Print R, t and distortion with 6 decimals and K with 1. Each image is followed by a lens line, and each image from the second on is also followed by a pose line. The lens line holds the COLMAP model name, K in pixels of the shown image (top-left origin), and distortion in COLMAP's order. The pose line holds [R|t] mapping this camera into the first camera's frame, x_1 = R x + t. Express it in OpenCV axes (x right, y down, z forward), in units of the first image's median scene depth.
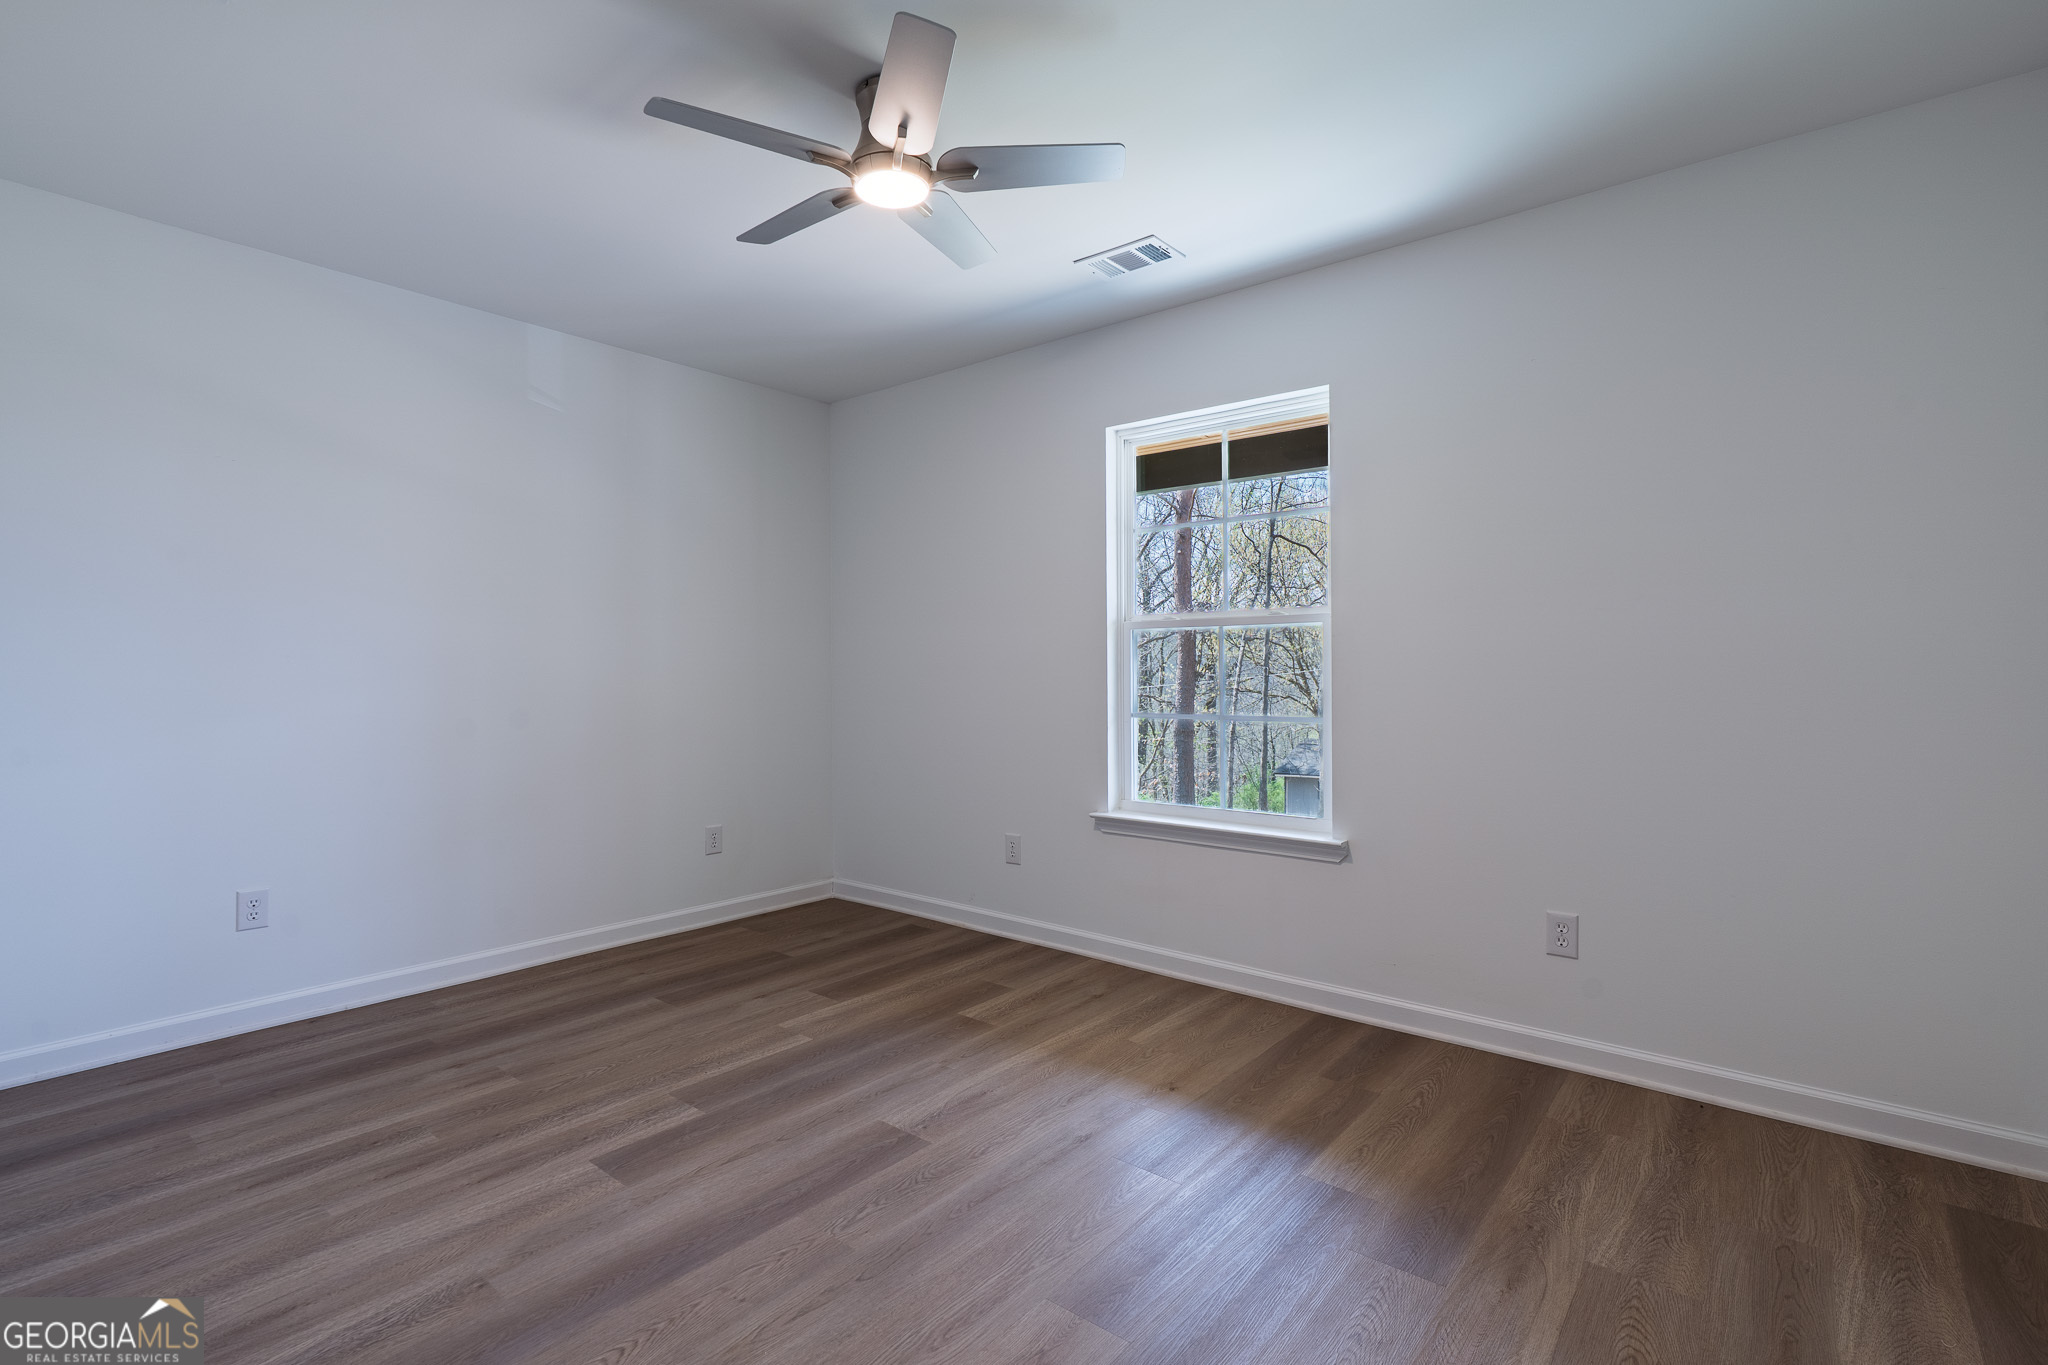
lens RADIAL K [[926.3, 0, 1034.0], [0, 926.3, 675.7], [0, 0, 1]] dist [-0.001133, 0.001264]
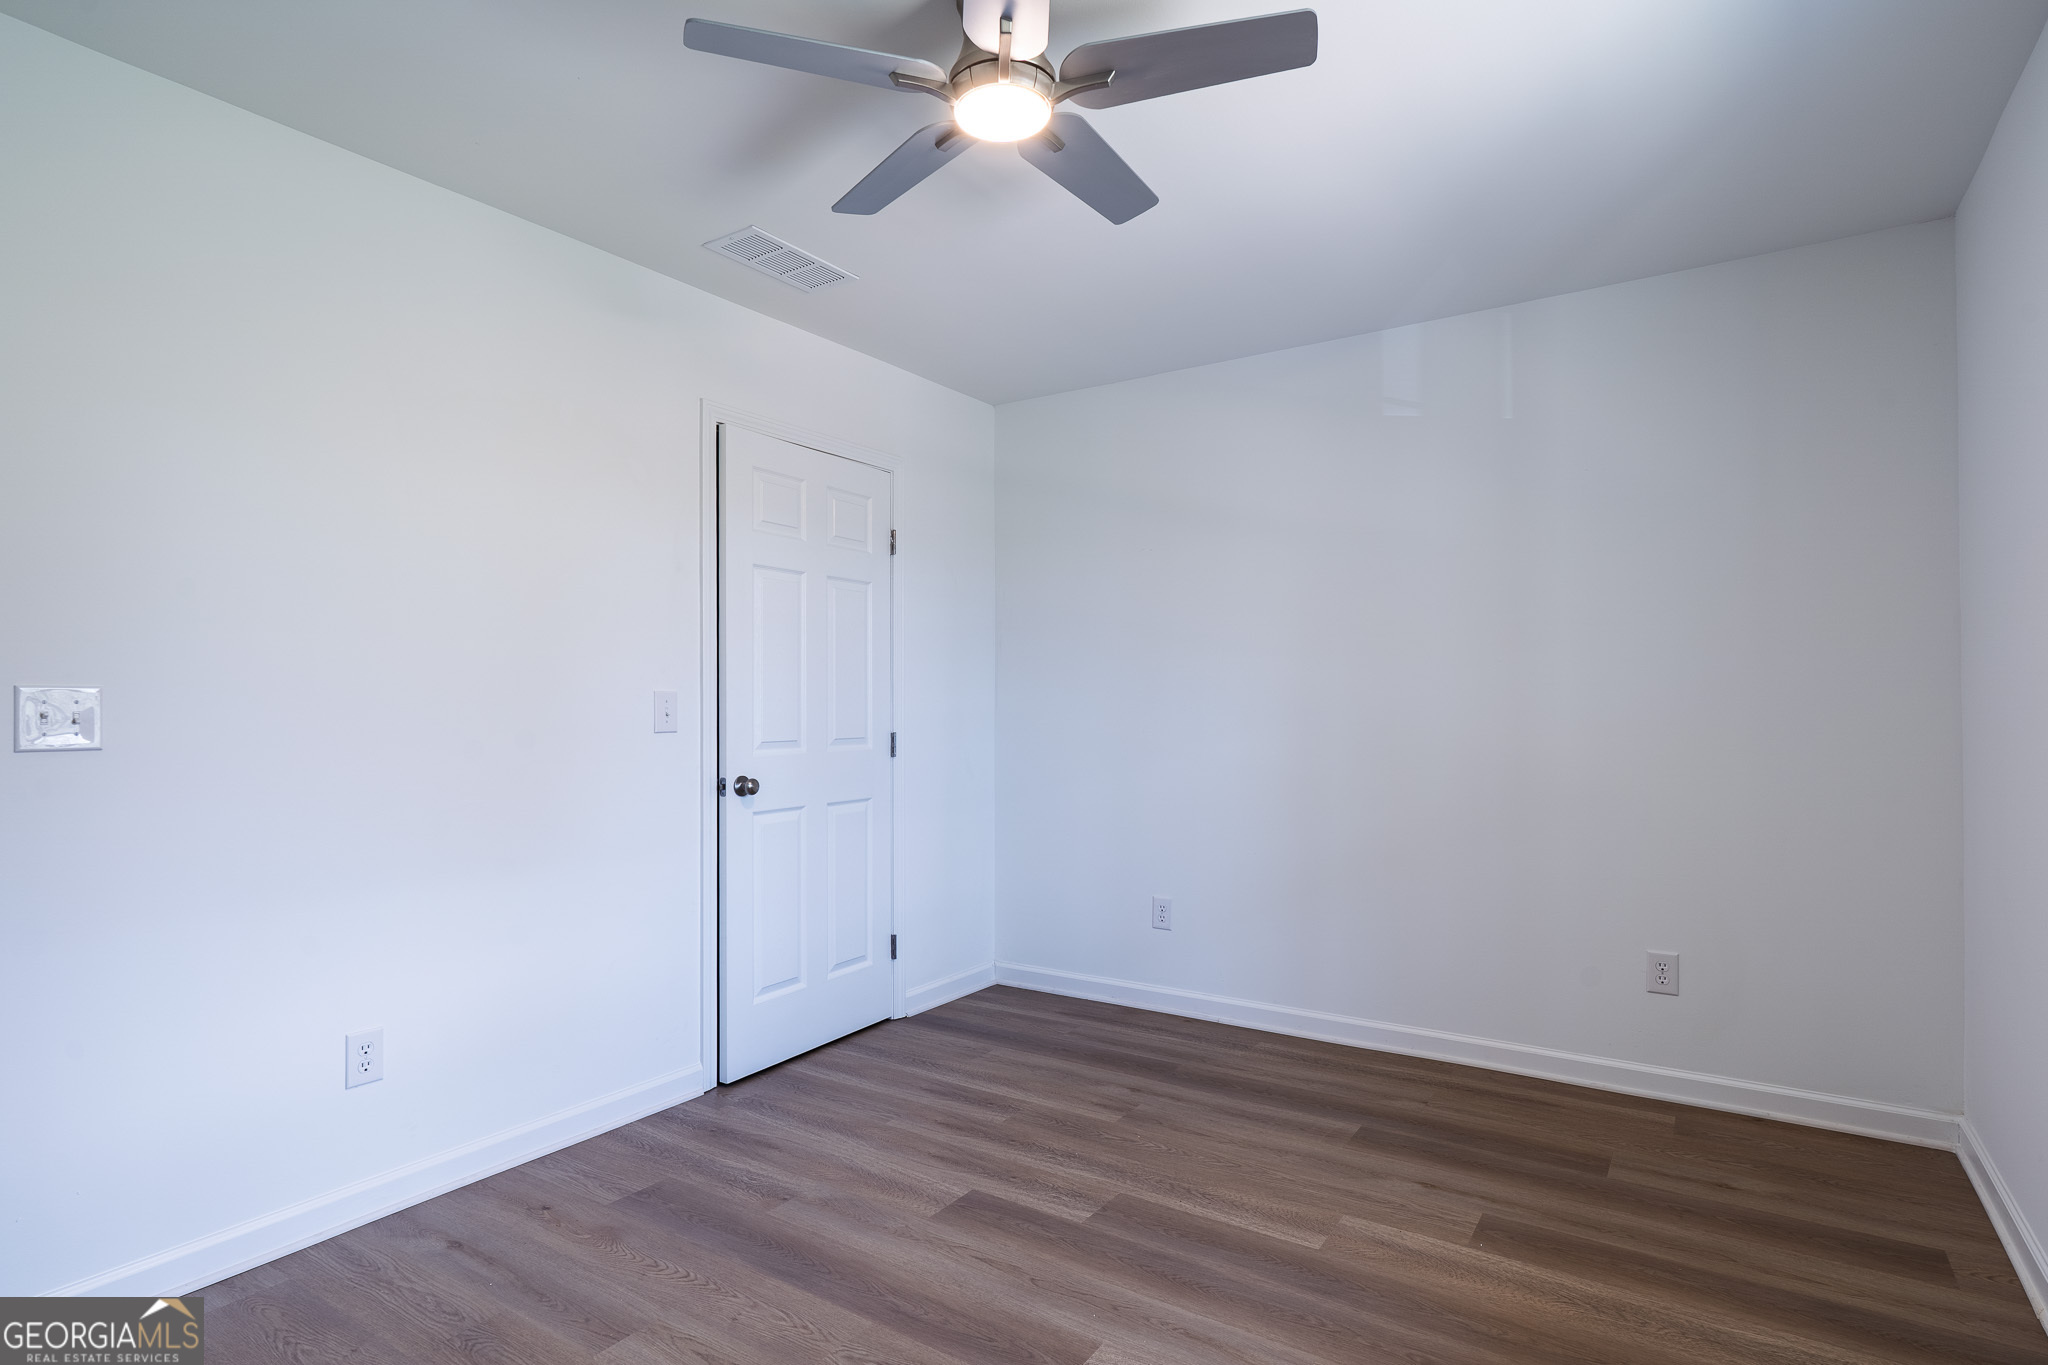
lens RADIAL K [[1062.1, 0, 930.2], [0, 1062.1, 667.2], [0, 0, 1]] dist [-0.005495, 0.000776]
pose [[0.064834, -0.037925, -0.997175, 0.572305], [0.002005, 0.999280, -0.037875, -0.001669], [0.997894, 0.000456, 0.064863, 0.726560]]
